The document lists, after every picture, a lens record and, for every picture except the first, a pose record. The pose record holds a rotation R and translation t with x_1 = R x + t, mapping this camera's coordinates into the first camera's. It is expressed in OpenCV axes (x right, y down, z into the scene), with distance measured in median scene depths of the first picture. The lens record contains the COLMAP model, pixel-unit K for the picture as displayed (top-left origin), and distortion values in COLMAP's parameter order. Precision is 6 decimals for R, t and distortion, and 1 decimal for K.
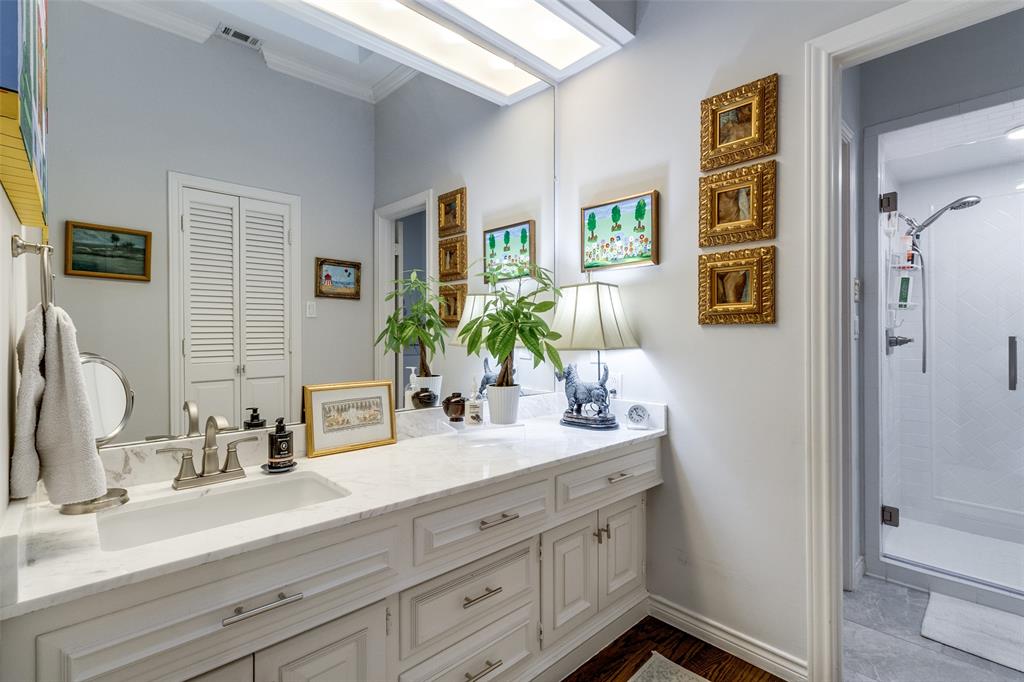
lens RADIAL K [[475.1, 0, 512.6], [0, 475.1, 340.0], [0, 0, 1]] dist [0.002906, 0.001072]
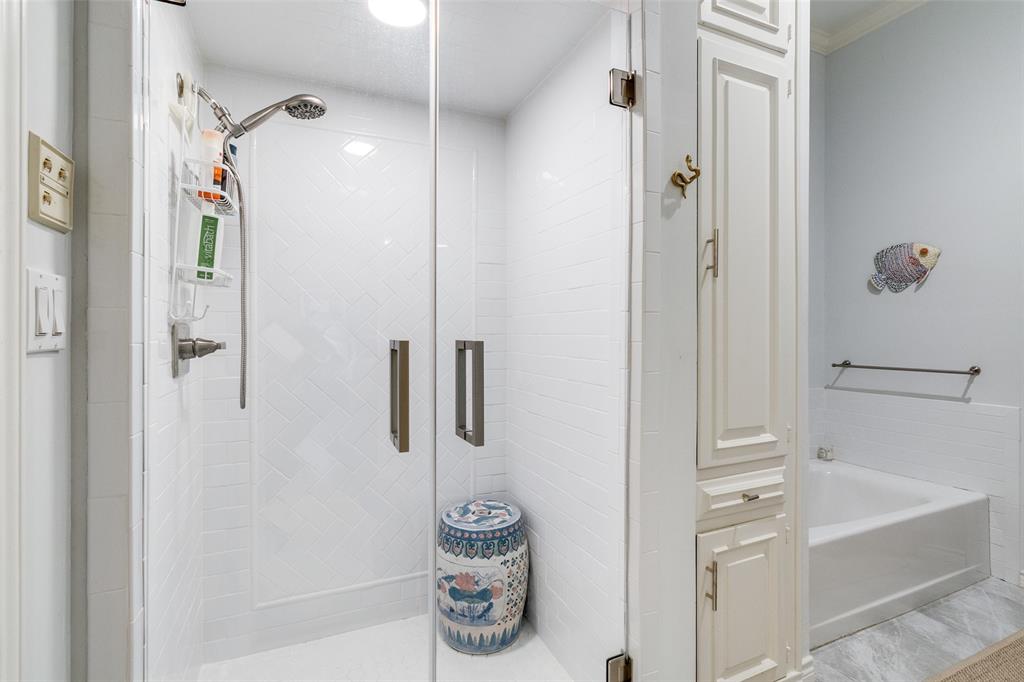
lens RADIAL K [[475.1, 0, 512.9], [0, 475.1, 335.1], [0, 0, 1]] dist [0.002906, 0.001072]
pose [[0.327261, 0.002883, 0.944929, 0.469780], [-0.002521, 0.999994, -0.002178, -0.010940], [-0.944930, -0.001669, 0.327267, 0.552208]]
